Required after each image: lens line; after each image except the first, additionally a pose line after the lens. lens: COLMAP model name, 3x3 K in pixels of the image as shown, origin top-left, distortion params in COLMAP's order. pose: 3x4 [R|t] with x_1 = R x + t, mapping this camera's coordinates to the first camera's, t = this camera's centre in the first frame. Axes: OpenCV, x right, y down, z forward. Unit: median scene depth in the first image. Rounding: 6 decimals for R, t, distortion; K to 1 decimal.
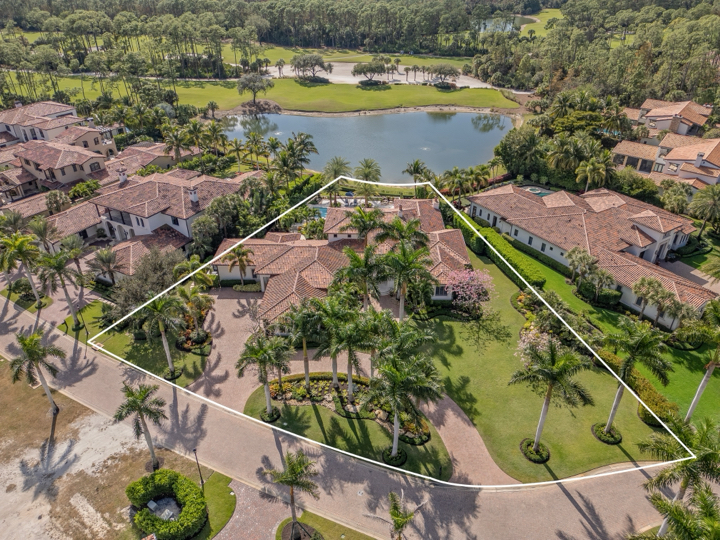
lens RADIAL K [[504.1, 0, 357.1], [0, 504.1, 268.7], [0, 0, 1]] dist [0.061801, -0.056018]
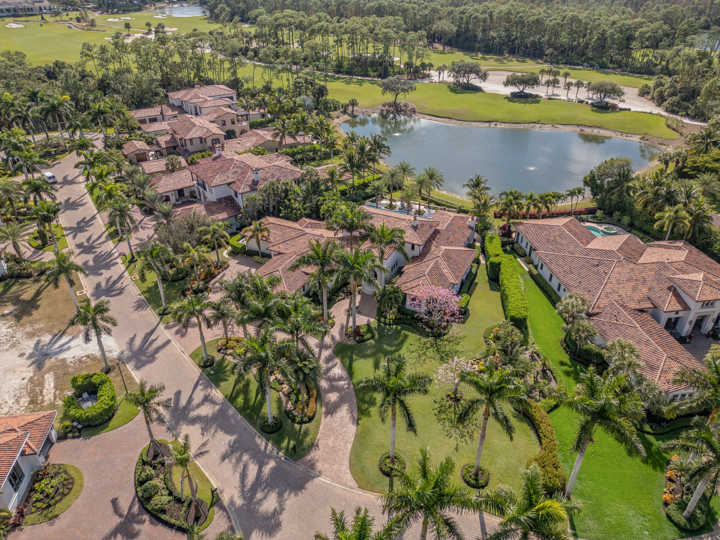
lens RADIAL K [[504.1, 0, 357.1], [0, 504.1, 268.7], [0, 0, 1]] dist [0.061801, -0.056018]
pose [[0.911097, 0.216411, -0.350811, 0.315781], [-0.217580, 0.975356, 0.036604, -0.026013], [0.350087, 0.042980, 0.935731, 0.005759]]
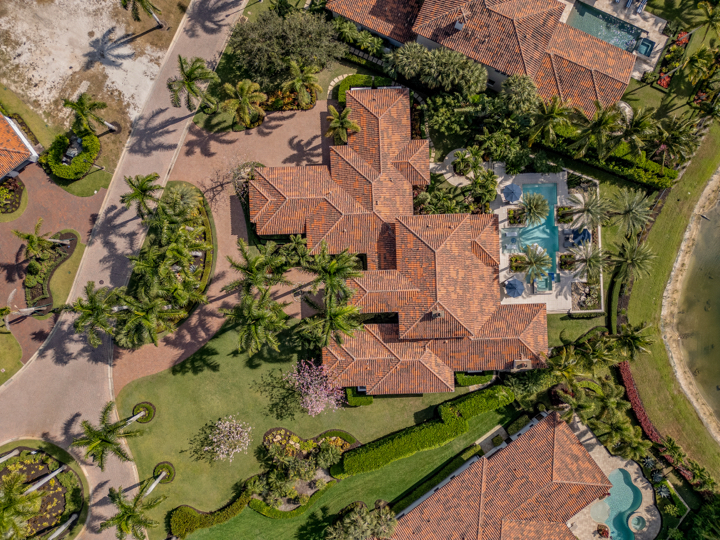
lens RADIAL K [[504.1, 0, 357.1], [0, 504.1, 268.7], [0, 0, 1]] dist [0.061801, -0.056018]
pose [[0.069701, 0.997542, -0.007169, 0.015338], [-0.534264, 0.043397, 0.844203, -0.599753], [0.842439, -0.055012, 0.535975, 0.443137]]
